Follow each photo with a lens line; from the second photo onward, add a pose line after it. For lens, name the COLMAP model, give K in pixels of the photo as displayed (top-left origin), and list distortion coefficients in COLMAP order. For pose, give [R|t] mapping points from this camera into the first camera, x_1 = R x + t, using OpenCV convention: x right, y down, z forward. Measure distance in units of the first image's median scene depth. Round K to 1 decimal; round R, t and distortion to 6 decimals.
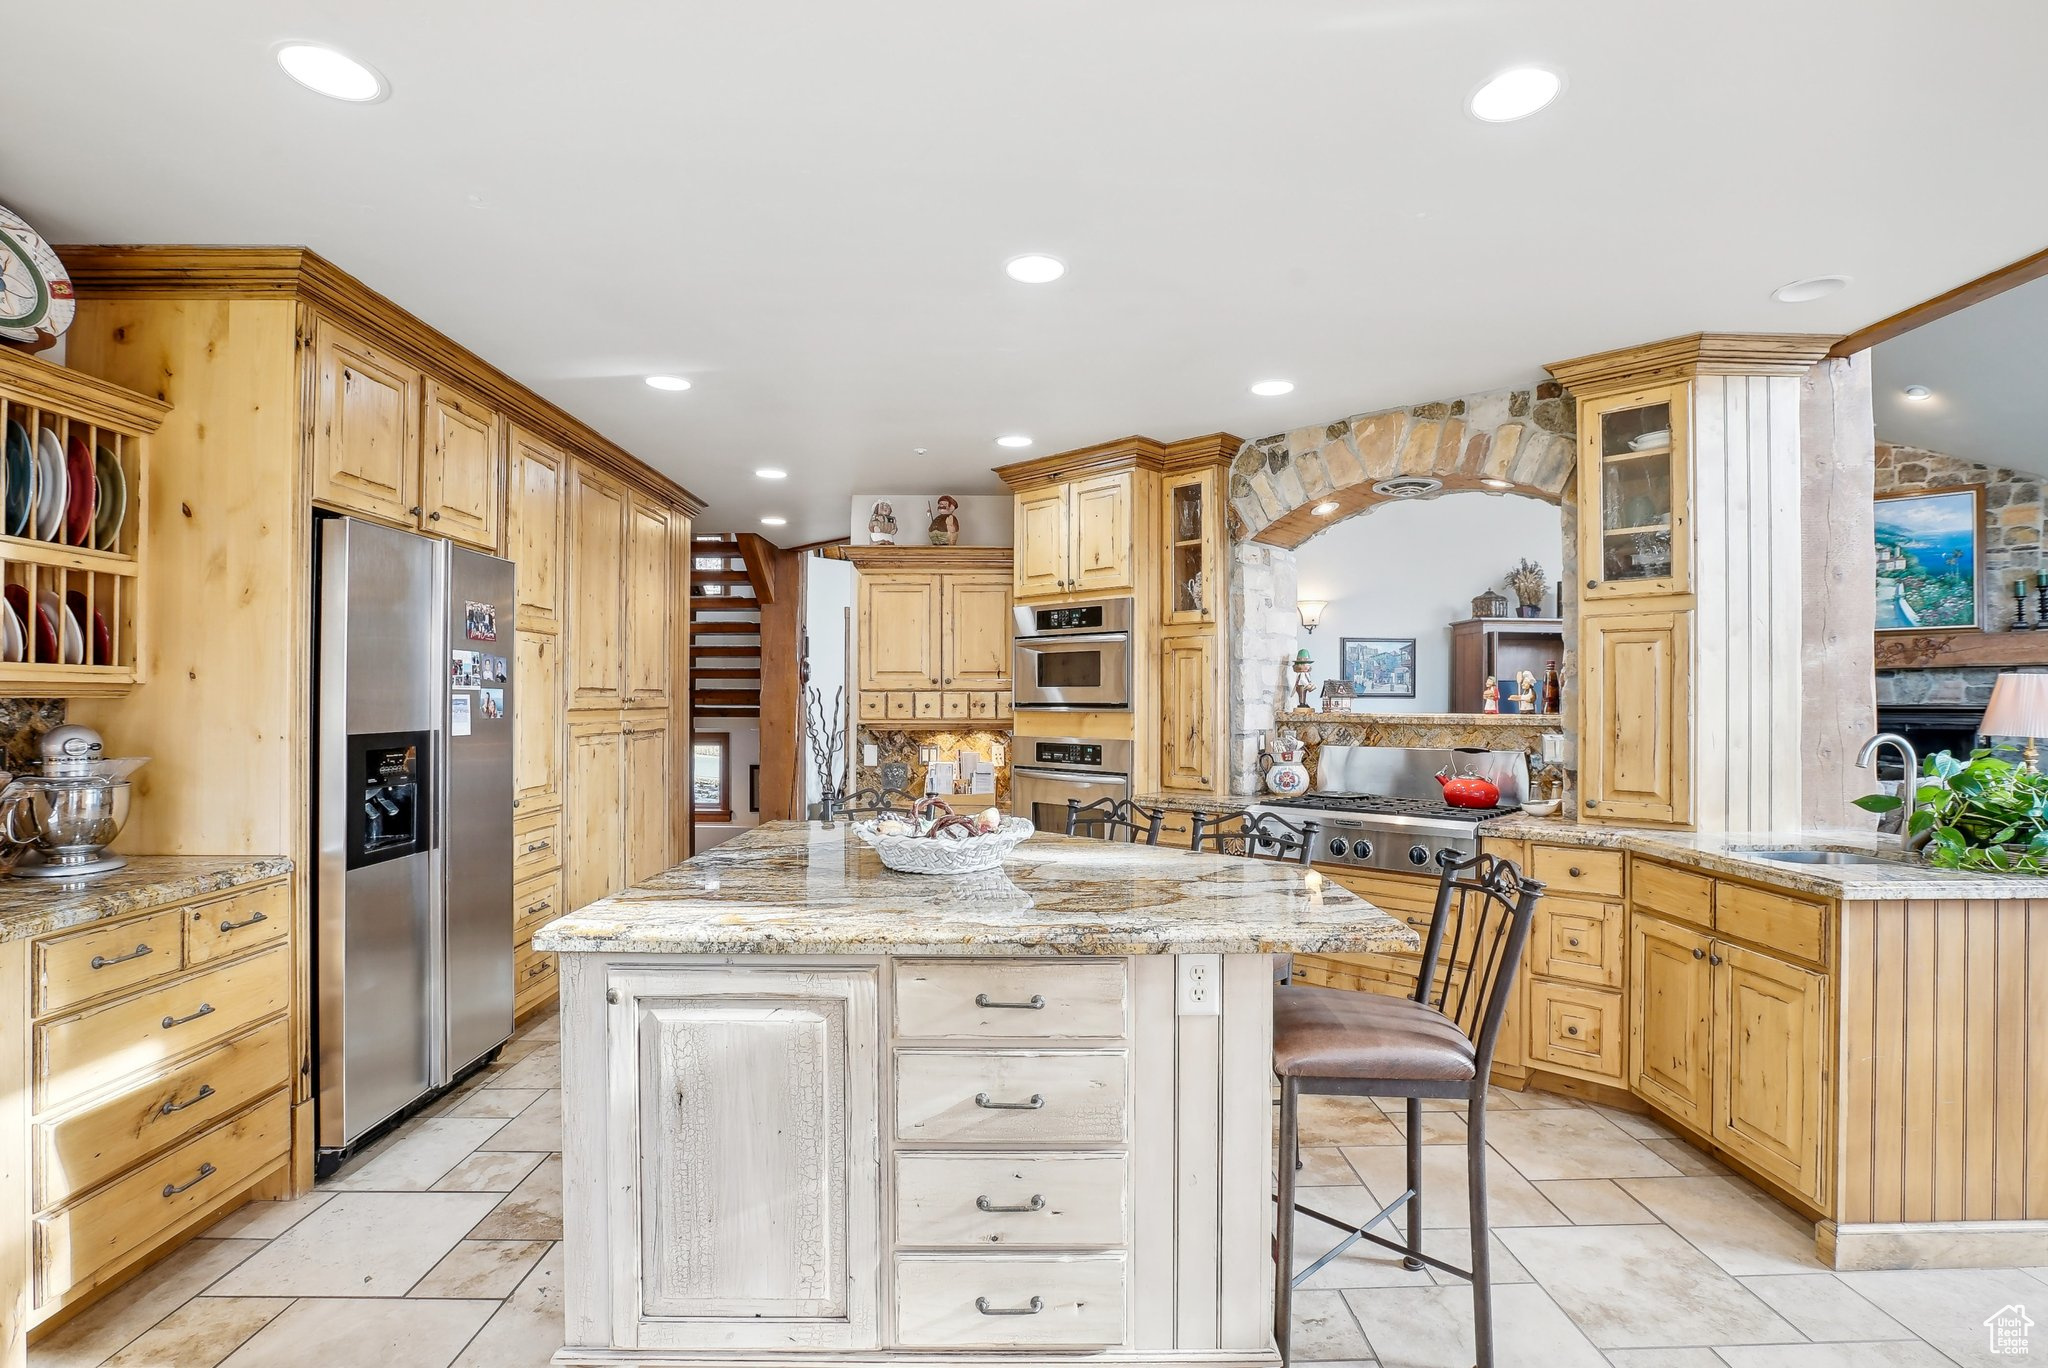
lens RADIAL K [[969.6, 0, 1057.1], [0, 969.6, 688.2], [0, 0, 1]] dist [-0.050779, 0.017459]
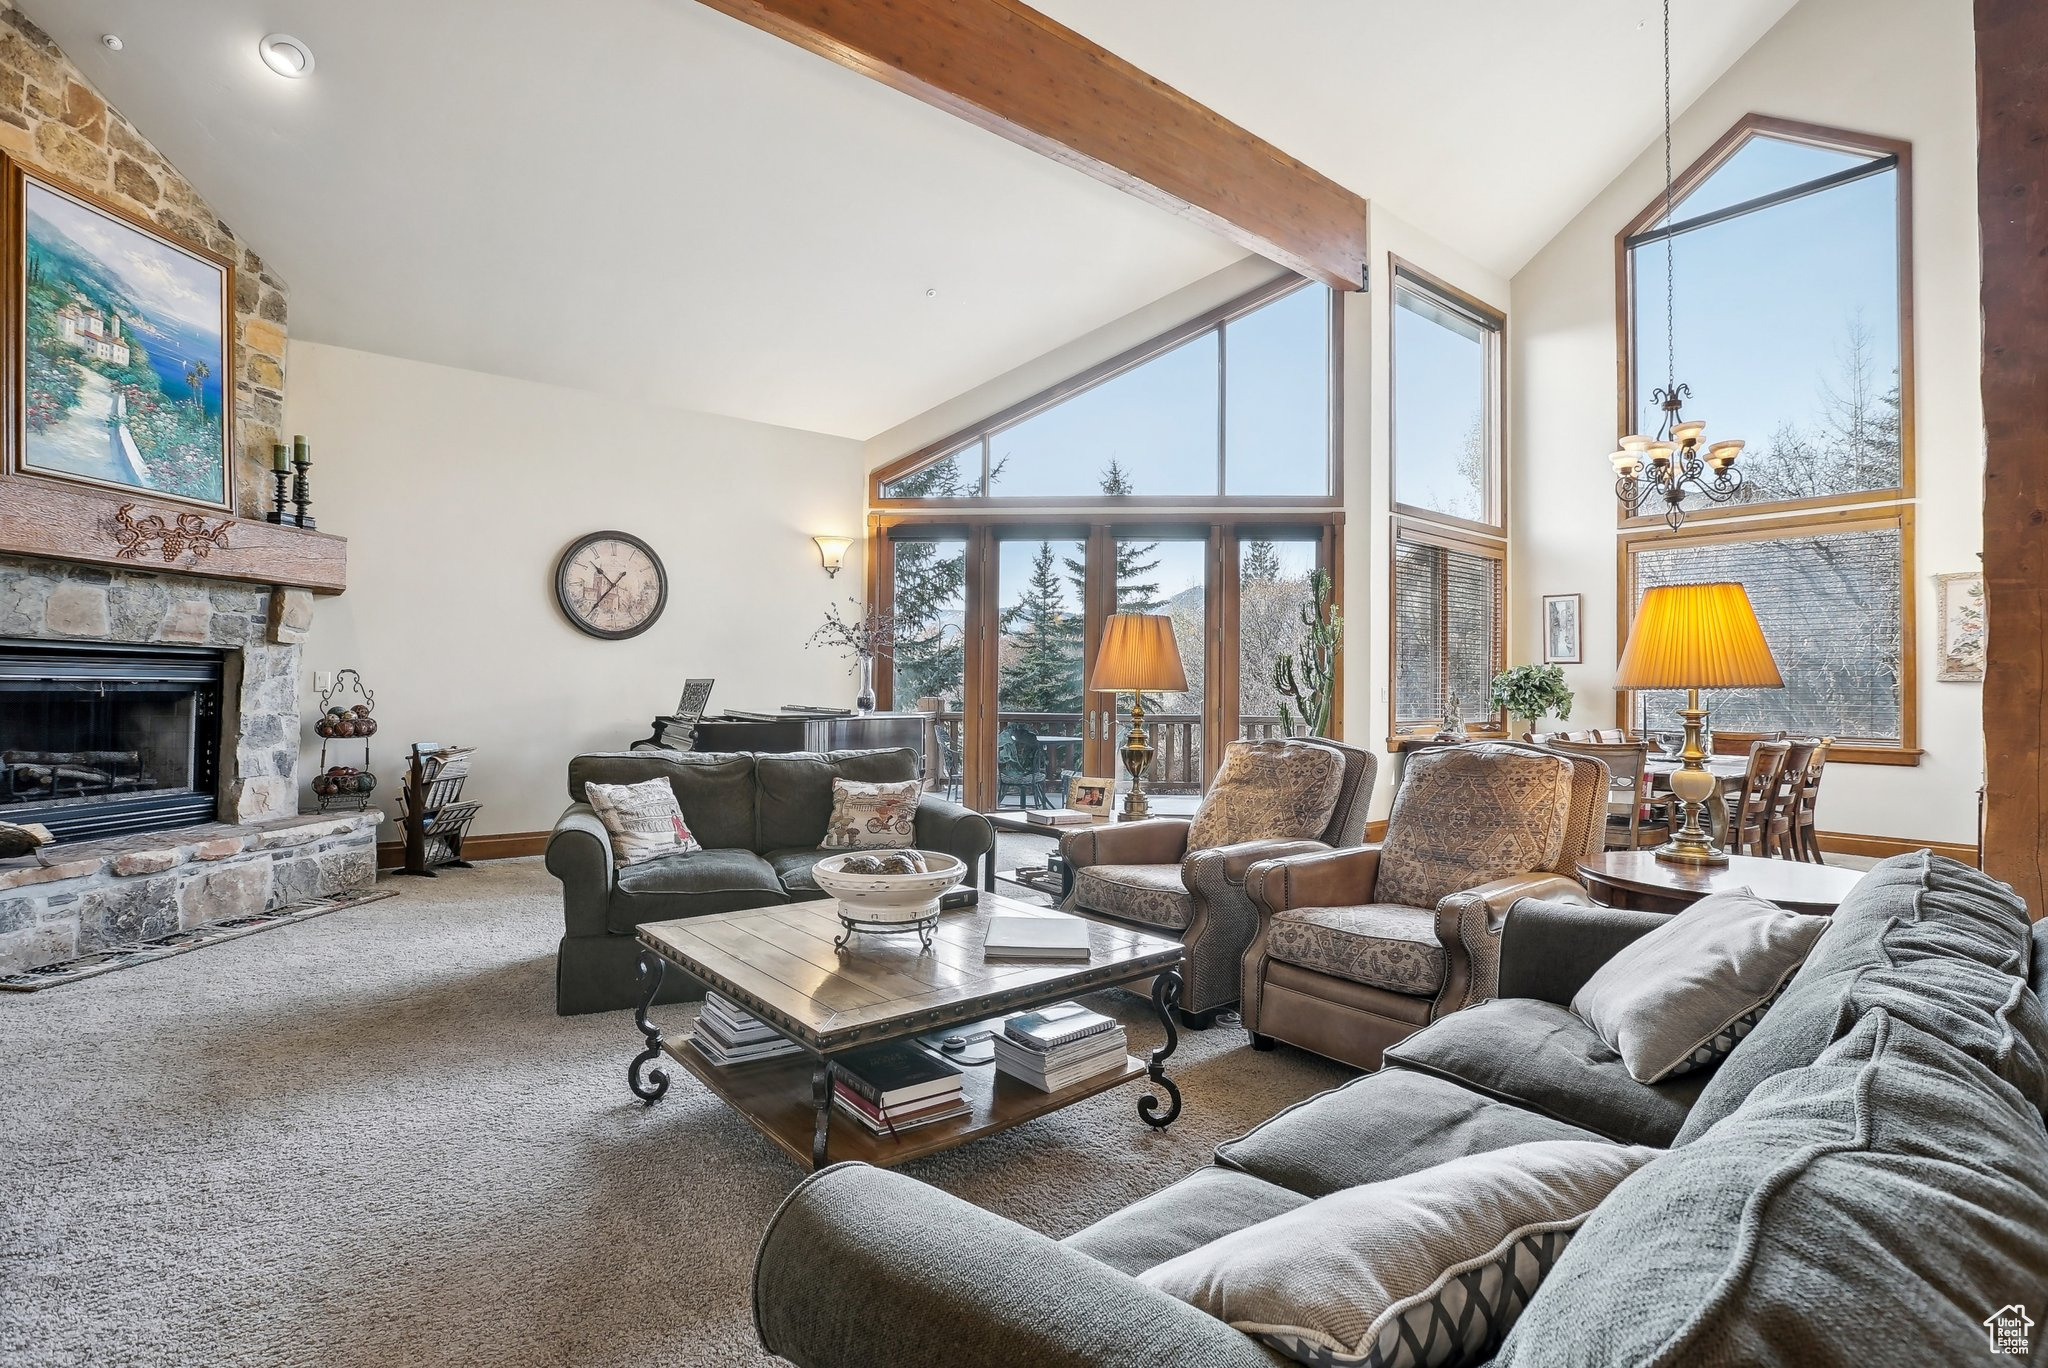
lens RADIAL K [[969.6, 0, 1027.2], [0, 969.6, 674.4], [0, 0, 1]] dist [-0.050779, 0.017459]
pose [[-0.593831, 0.001939, 0.804587, 0.468394], [-0.023724, 0.999520, -0.019918, 0.065755], [-0.804240, -0.030916, -0.593500, 1.851037]]
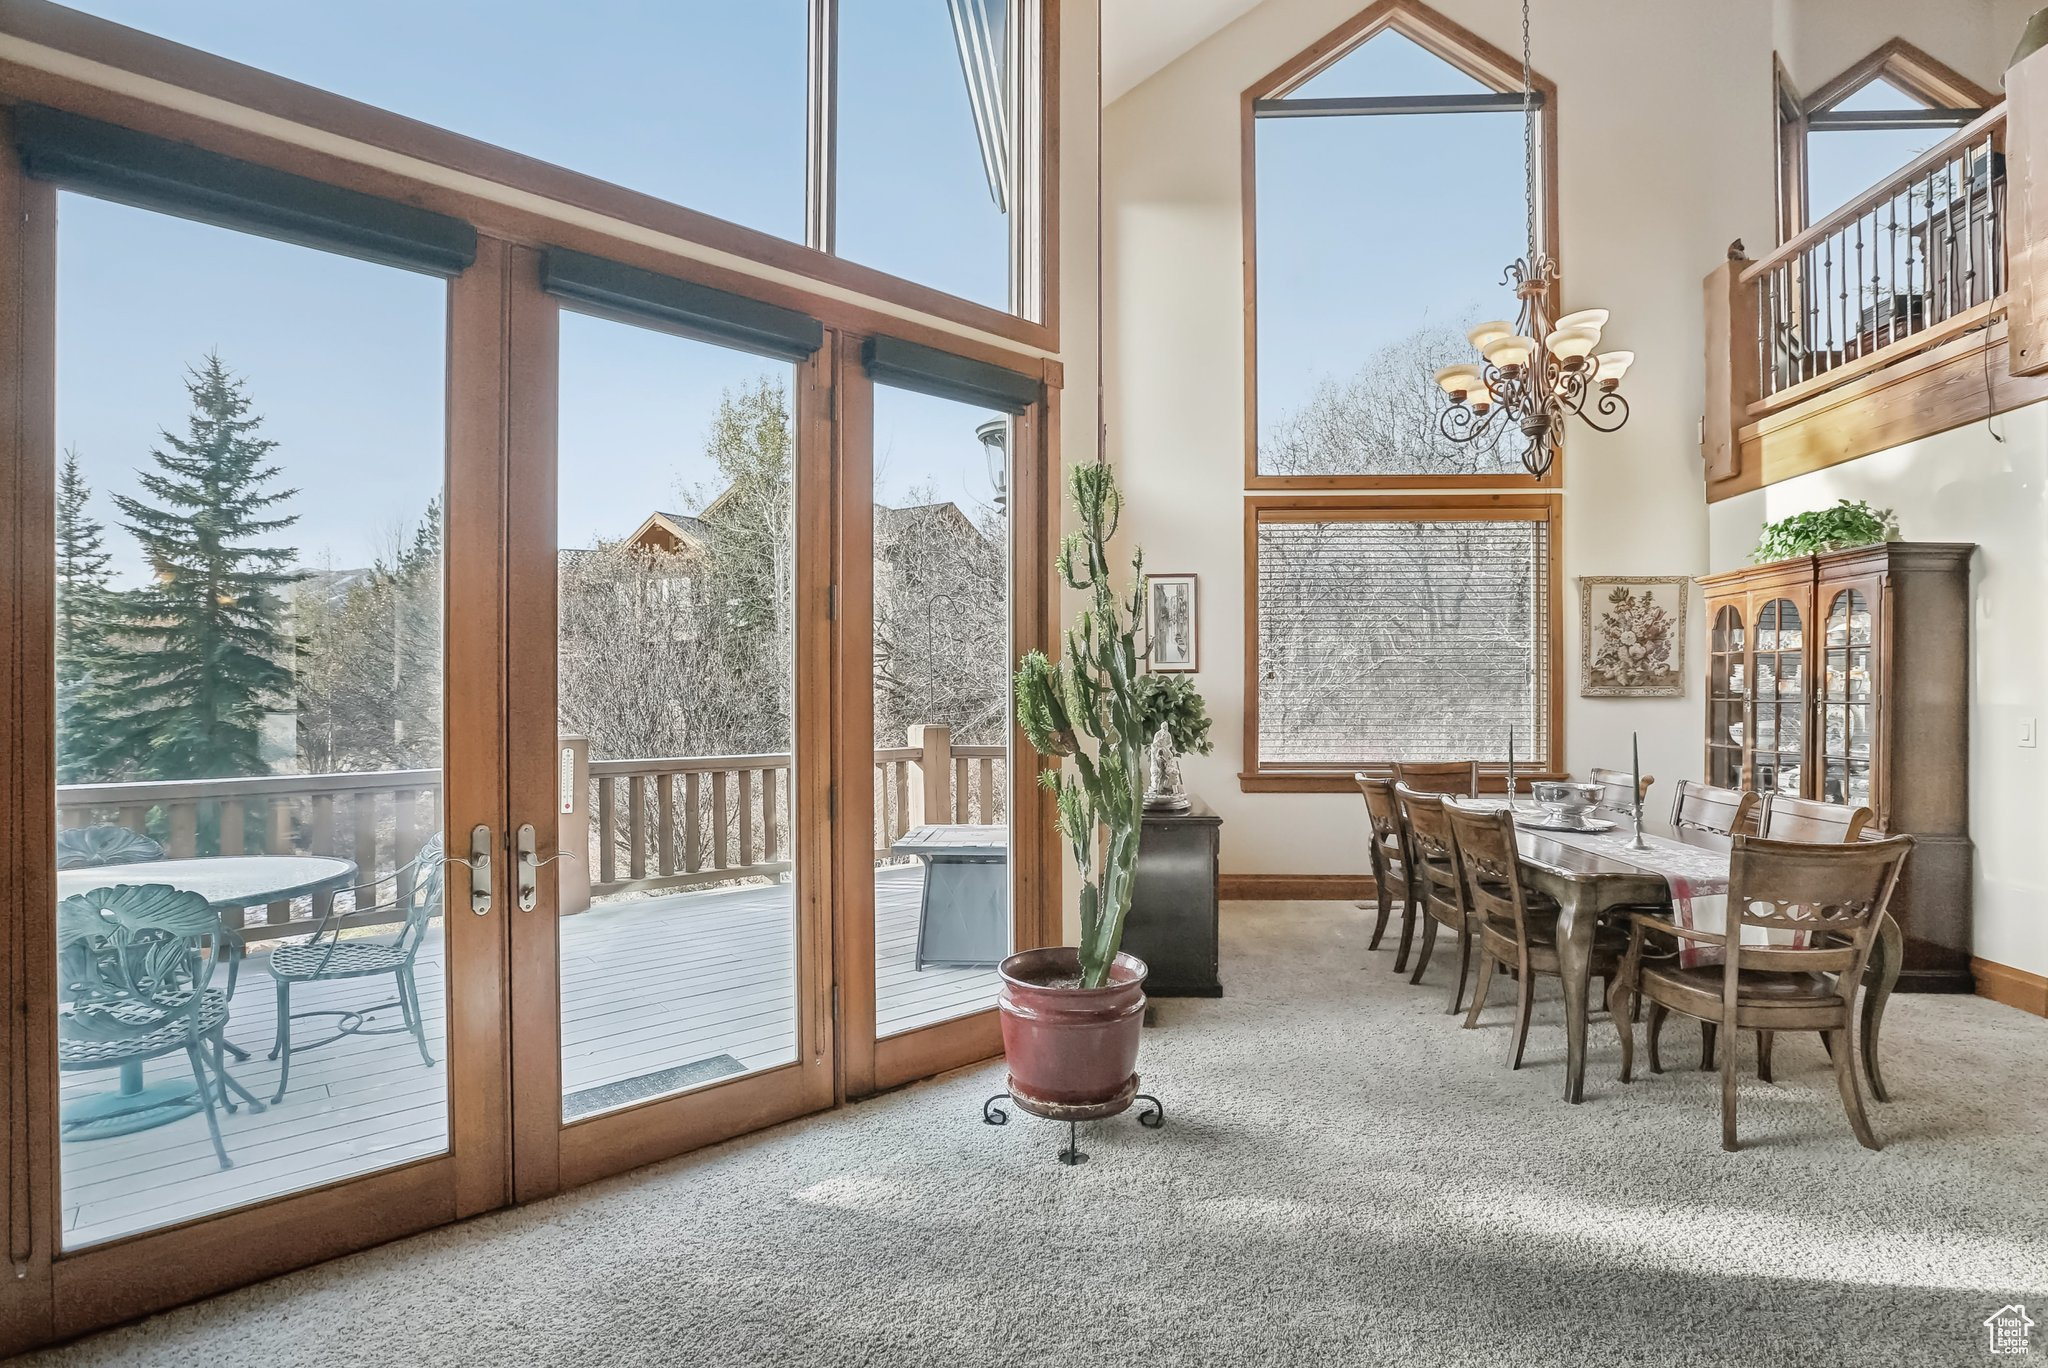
lens RADIAL K [[969.6, 0, 1045.0], [0, 969.6, 691.5], [0, 0, 1]] dist [-0.050779, 0.017459]
pose [[-0.995266, -0.000368, 0.097183, 1.432768], [-0.001677, 0.999909, -0.013383, 0.024787], [-0.097169, -0.013483, -0.995177, 1.222185]]
